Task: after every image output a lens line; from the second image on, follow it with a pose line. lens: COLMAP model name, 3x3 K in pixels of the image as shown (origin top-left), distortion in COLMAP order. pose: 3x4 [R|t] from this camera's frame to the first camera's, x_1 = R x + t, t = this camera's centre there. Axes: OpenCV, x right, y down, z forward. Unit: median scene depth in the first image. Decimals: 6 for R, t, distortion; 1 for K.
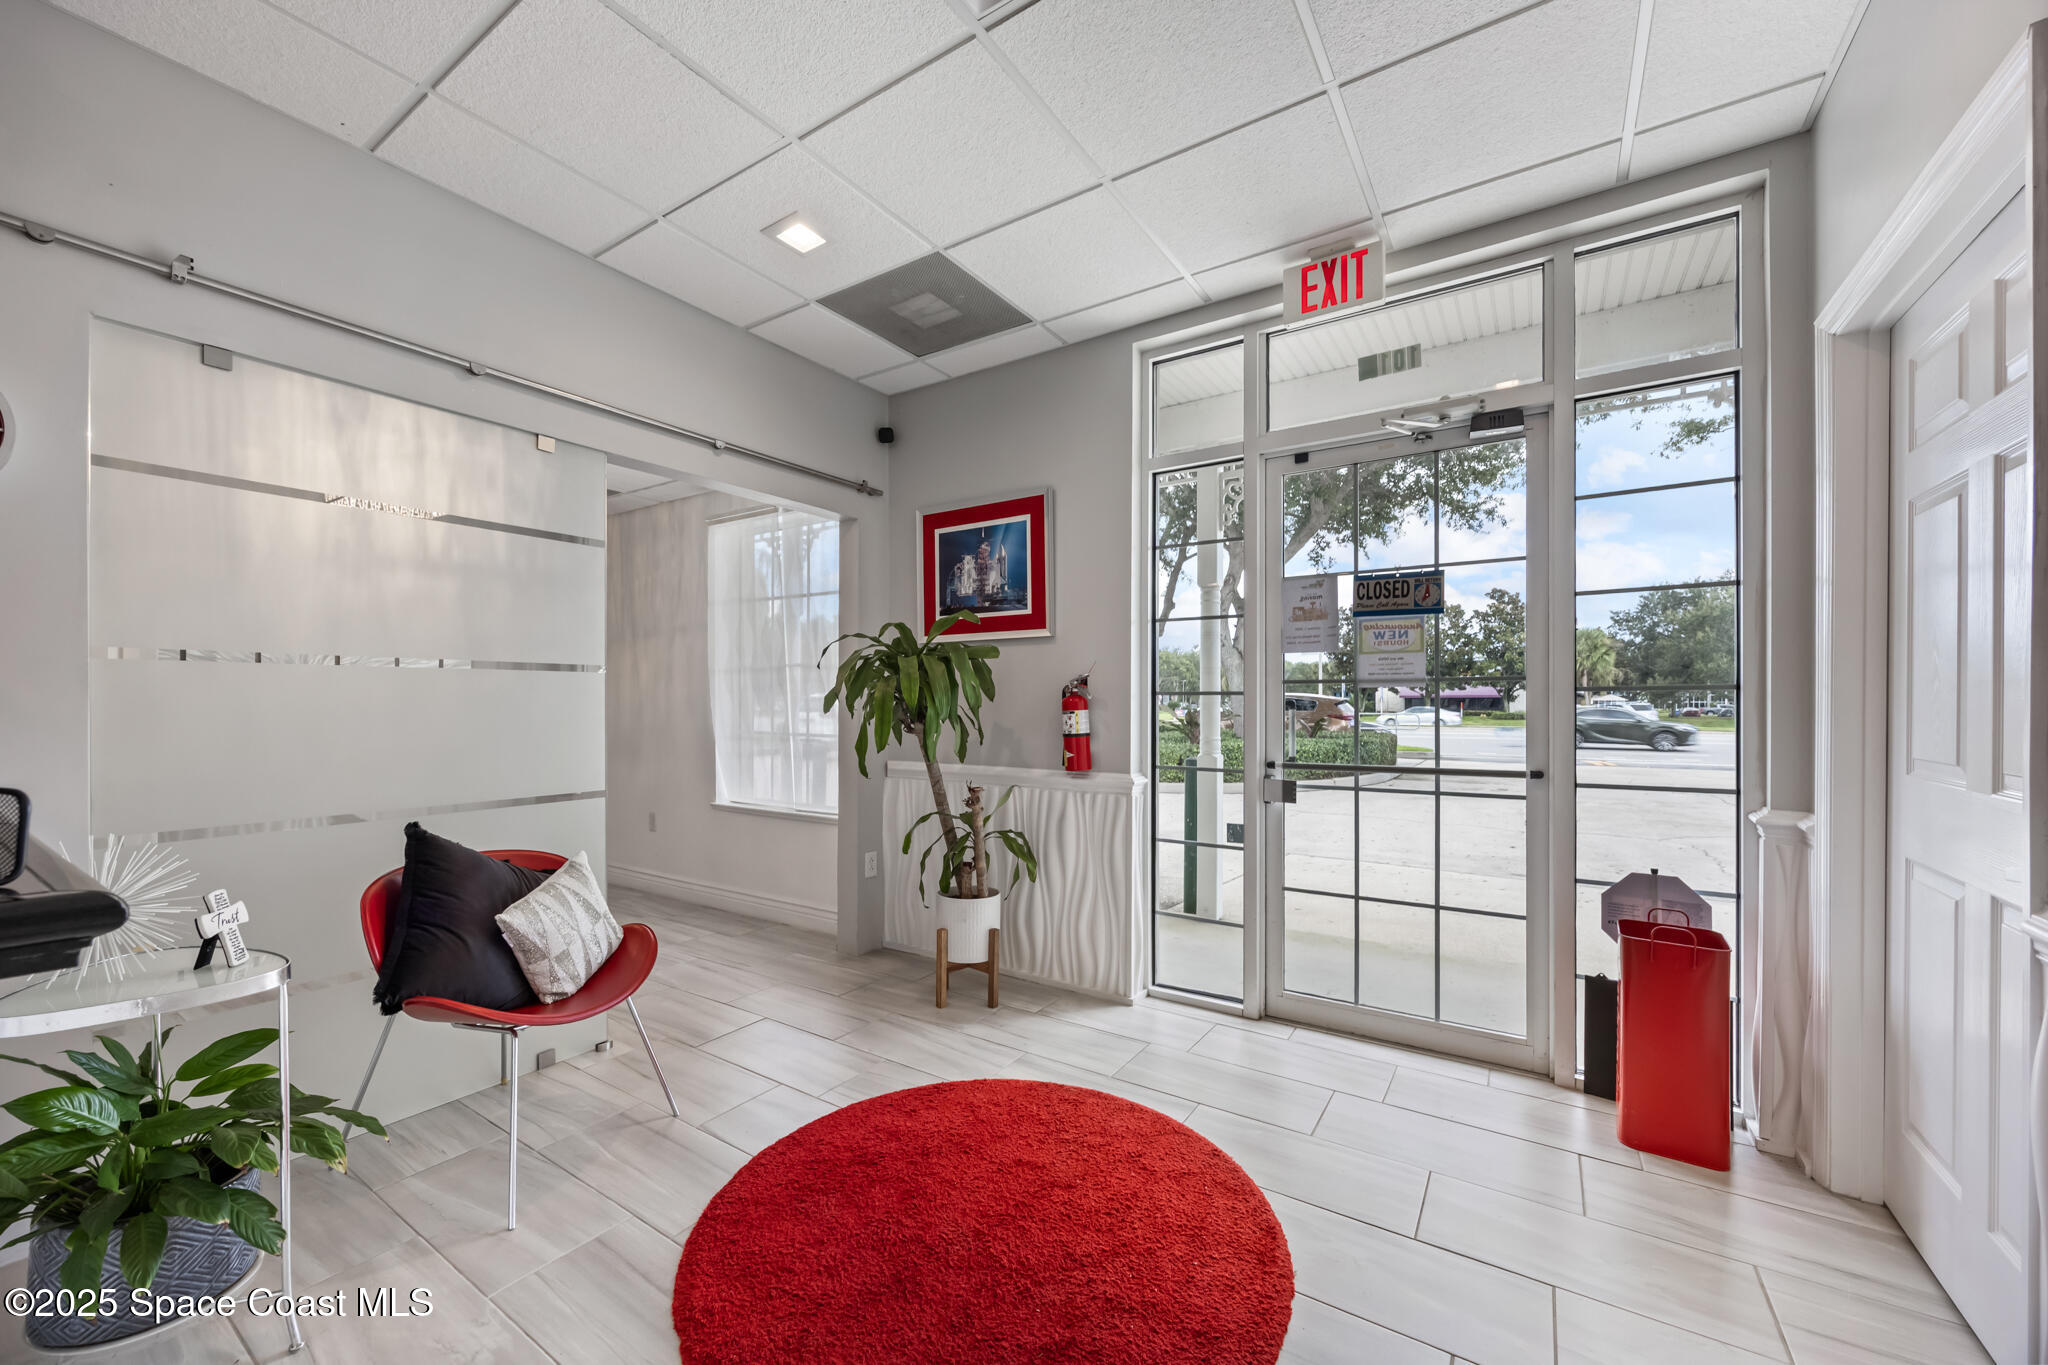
lens RADIAL K [[773.2, 0, 1037.4], [0, 773.2, 700.8], [0, 0, 1]] dist [-0.000065, -0.000240]
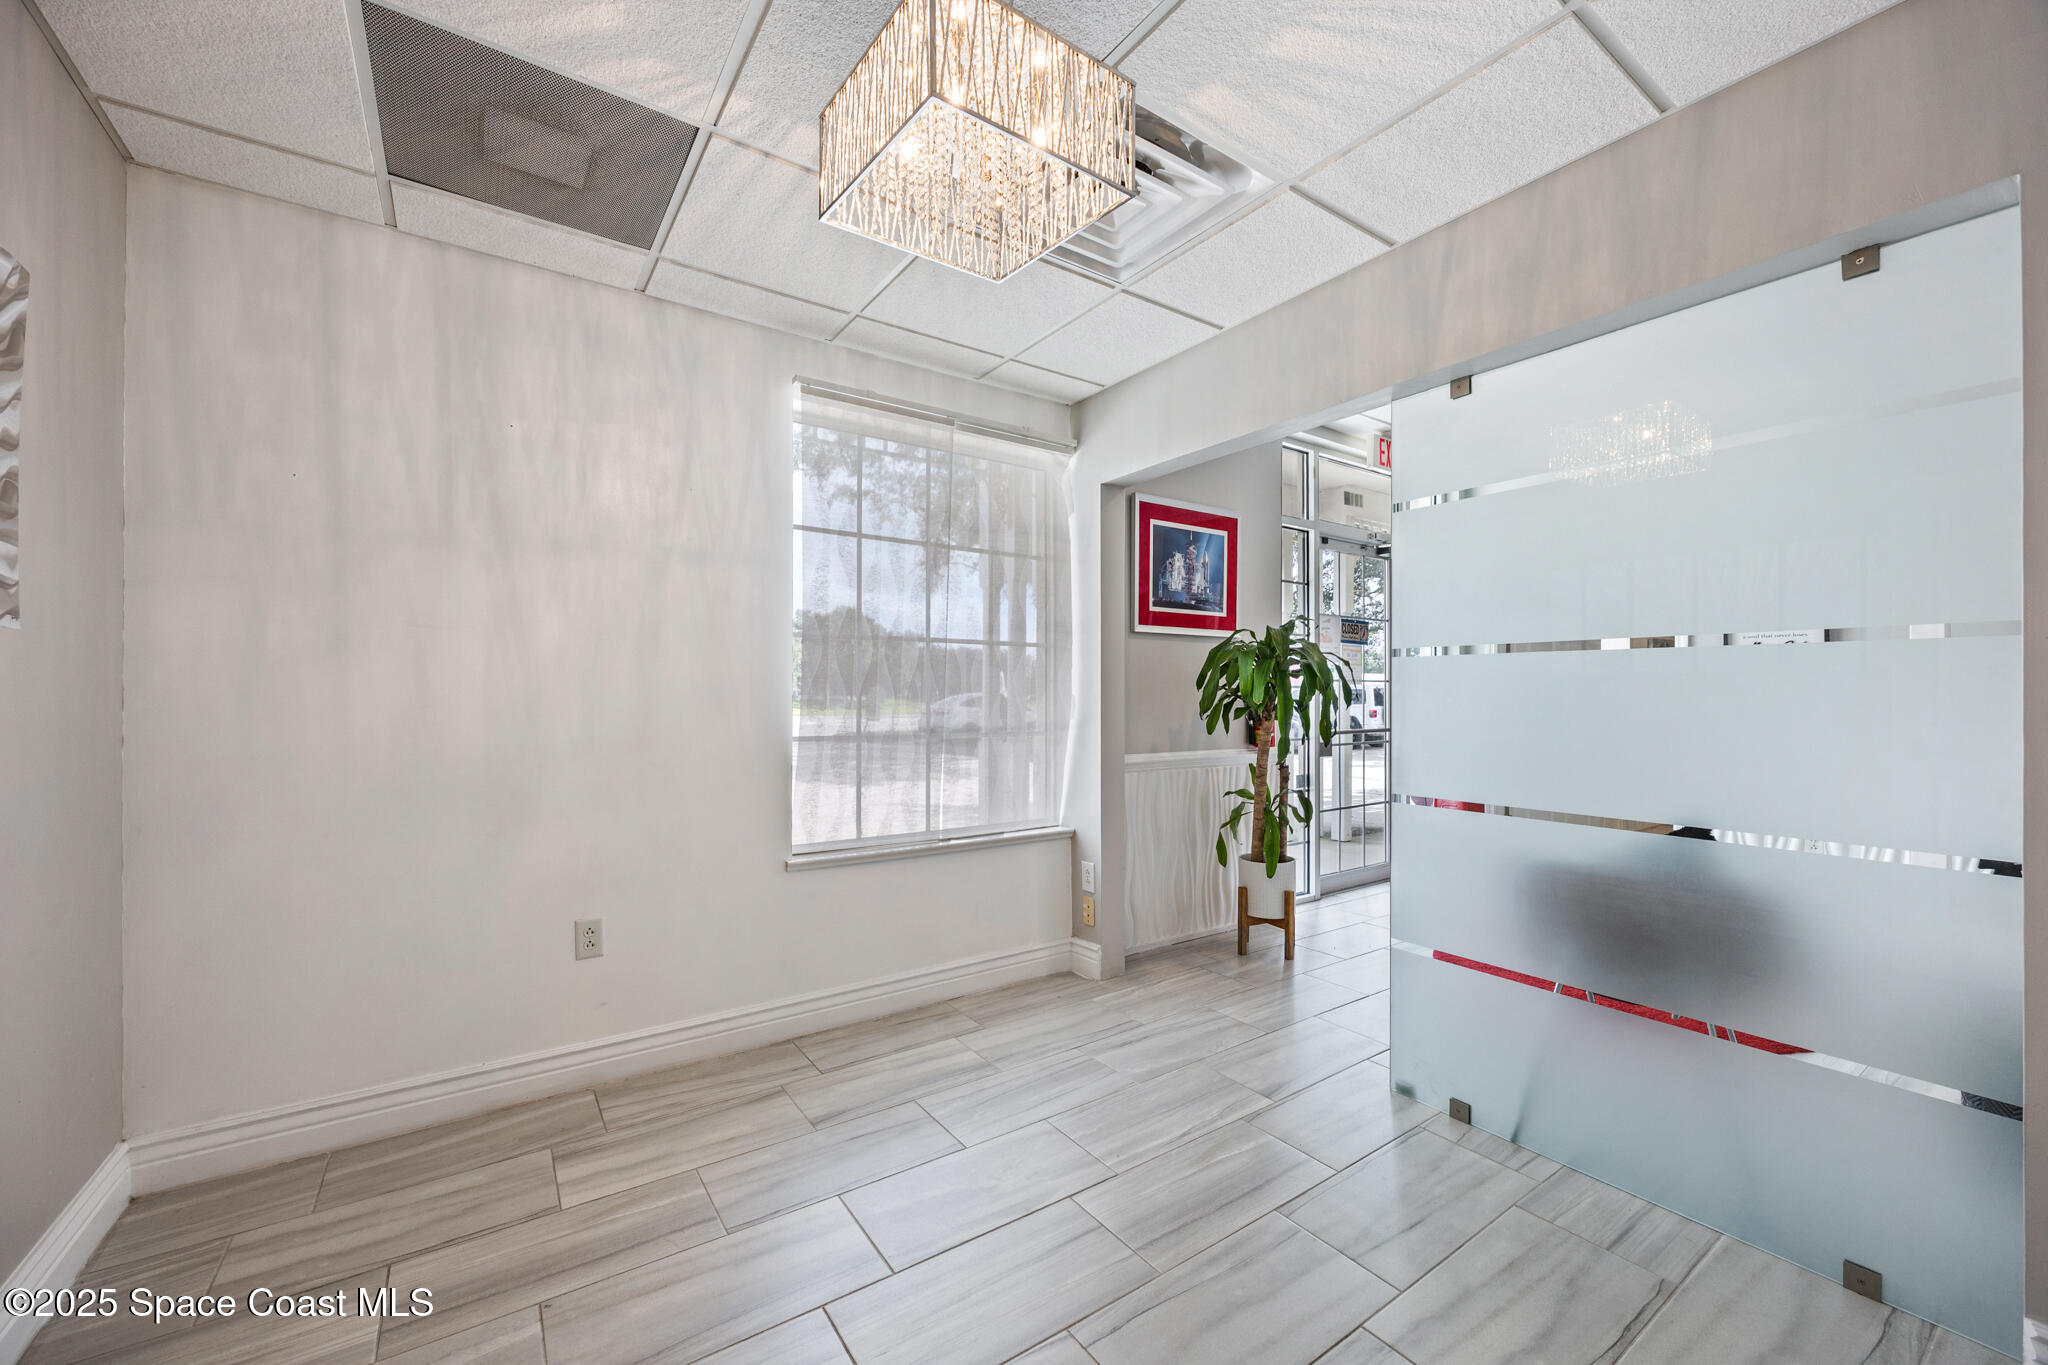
lens RADIAL K [[773.2, 0, 987.1], [0, 773.2, 686.4], [0, 0, 1]] dist [-0.000065, -0.000240]
pose [[0.419143, 0.008525, 0.907880, -1.166149], [0.000009, 0.999956, -0.009394, 0.004444], [-0.907920, 0.003945, 0.419124, 0.798533]]
